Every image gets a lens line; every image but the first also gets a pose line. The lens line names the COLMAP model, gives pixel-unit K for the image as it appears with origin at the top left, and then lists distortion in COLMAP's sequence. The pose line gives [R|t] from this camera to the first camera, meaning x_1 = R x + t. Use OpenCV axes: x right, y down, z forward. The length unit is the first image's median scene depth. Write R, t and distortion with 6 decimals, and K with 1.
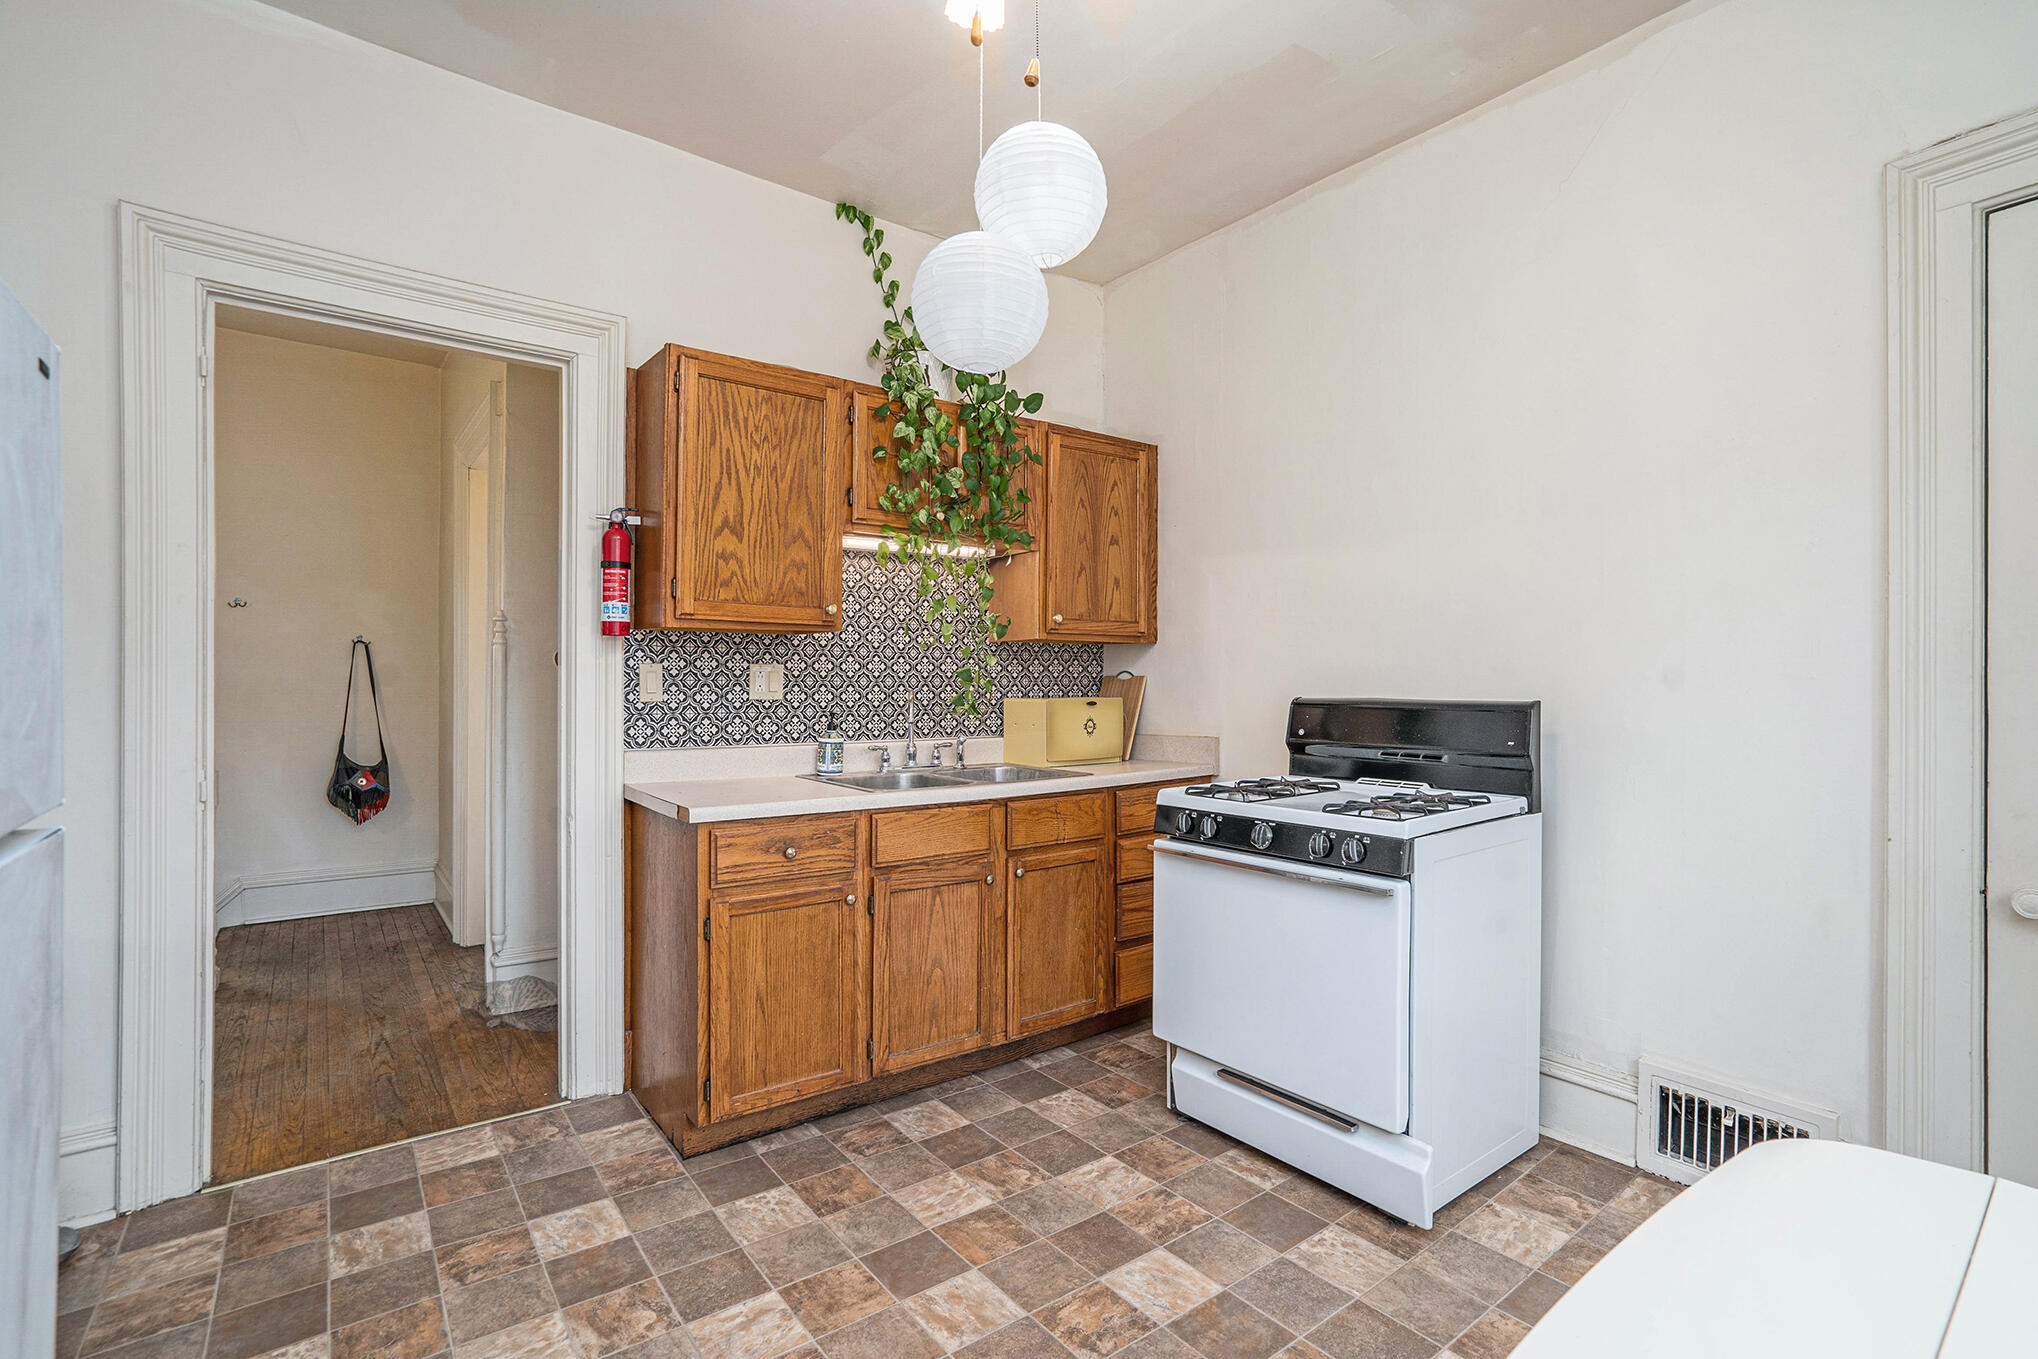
lens RADIAL K [[934.8, 0, 1021.4], [0, 934.8, 670.2], [0, 0, 1]] dist [-0.033182, 0.000761]
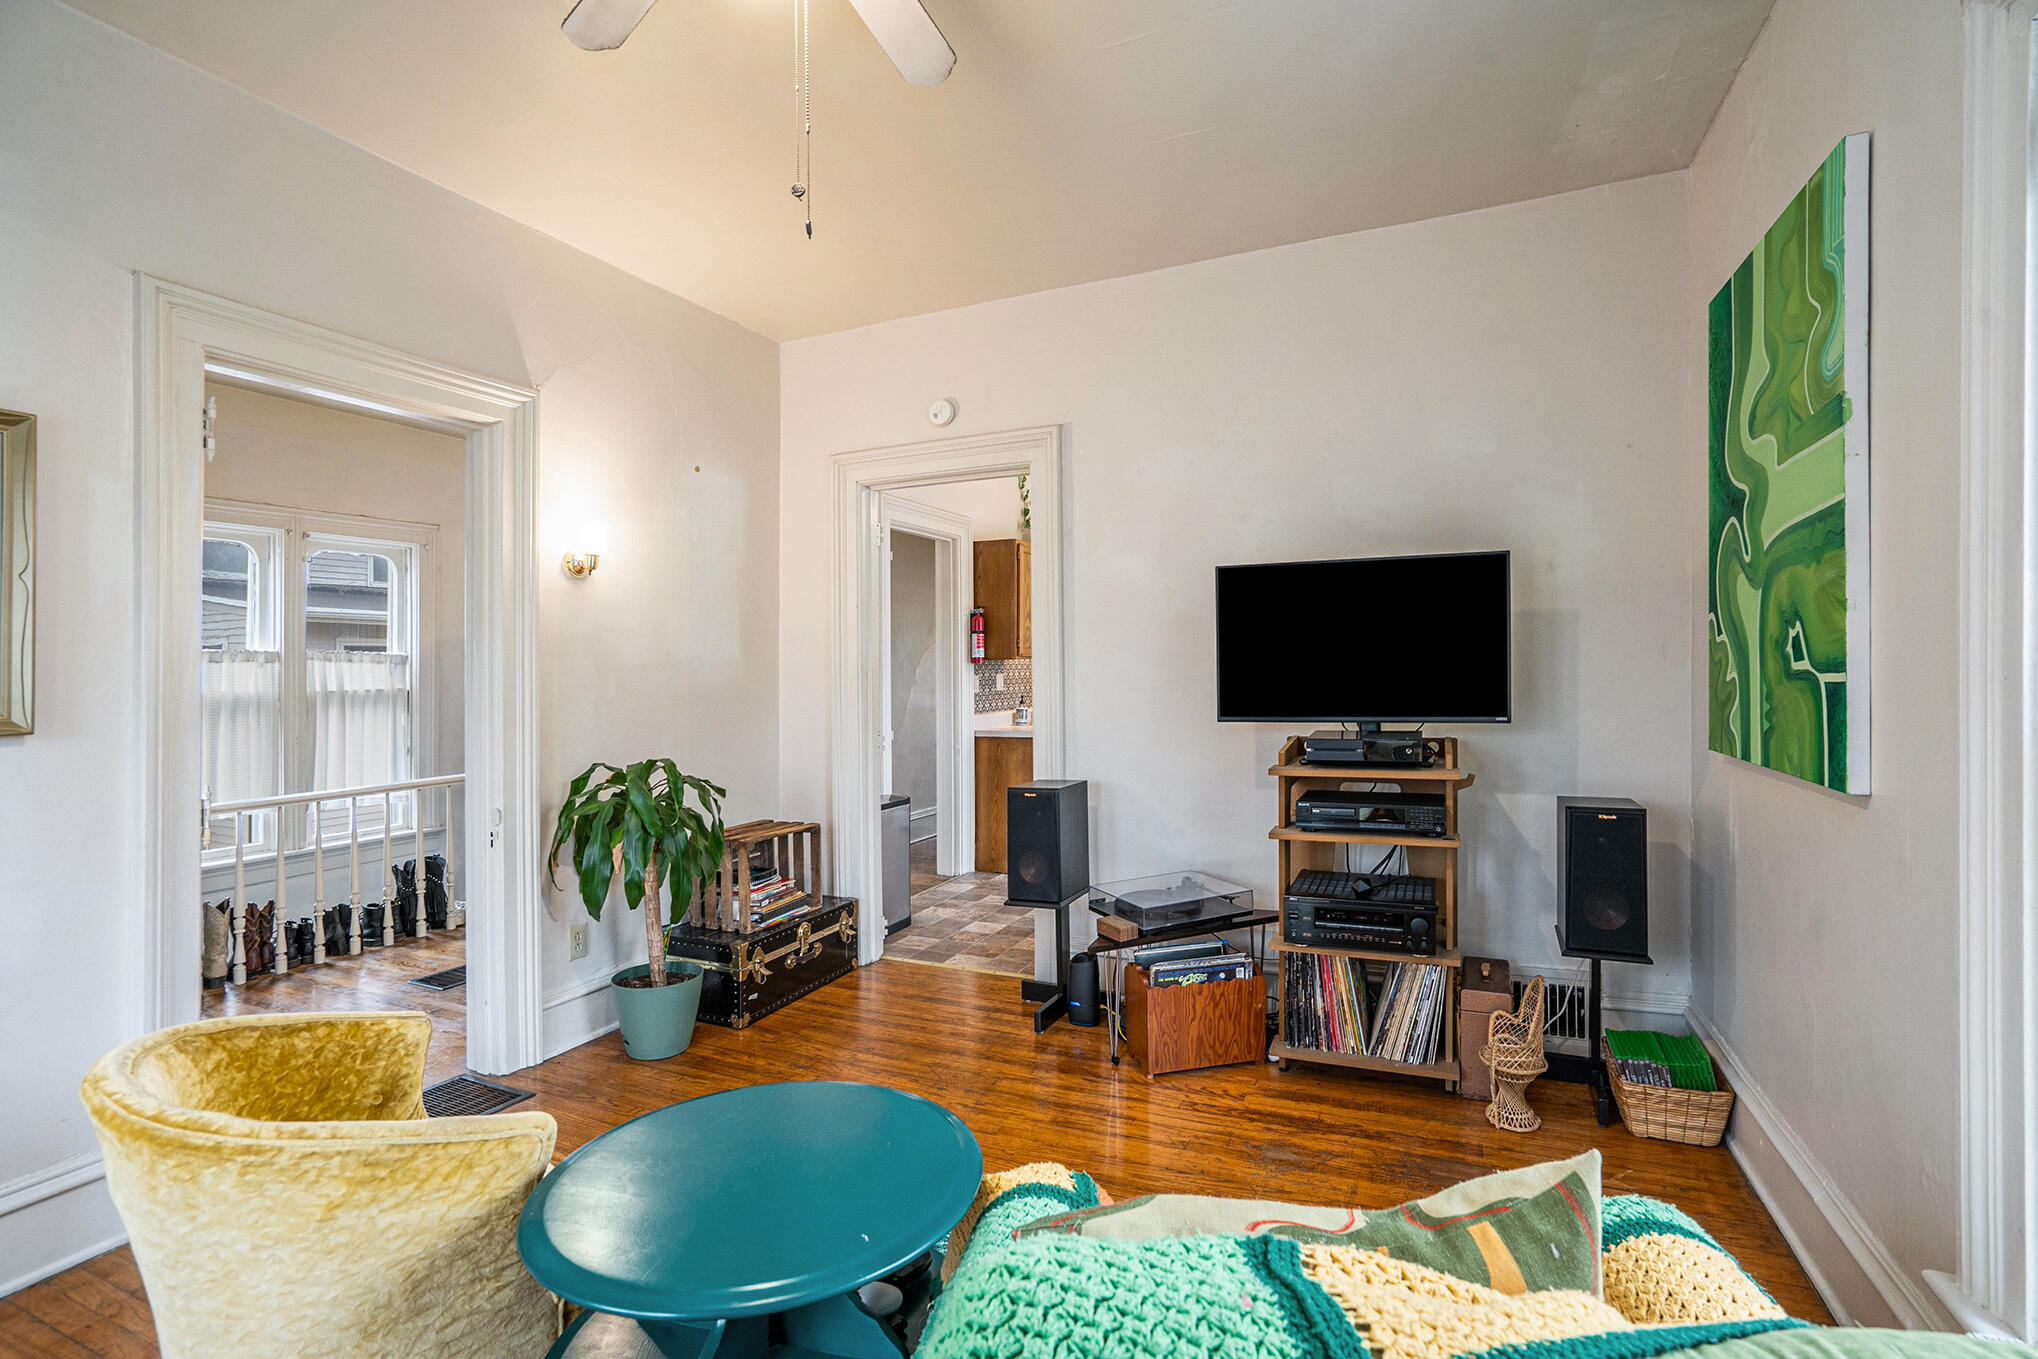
lens RADIAL K [[934.8, 0, 1021.4], [0, 934.8, 670.2], [0, 0, 1]] dist [-0.033182, 0.000761]
pose [[0.889835, -0.024720, 0.455613, -1.269607], [0.023039, 0.999692, 0.009243, -0.034819], [-0.455701, 0.002272, 0.890130, -0.958139]]
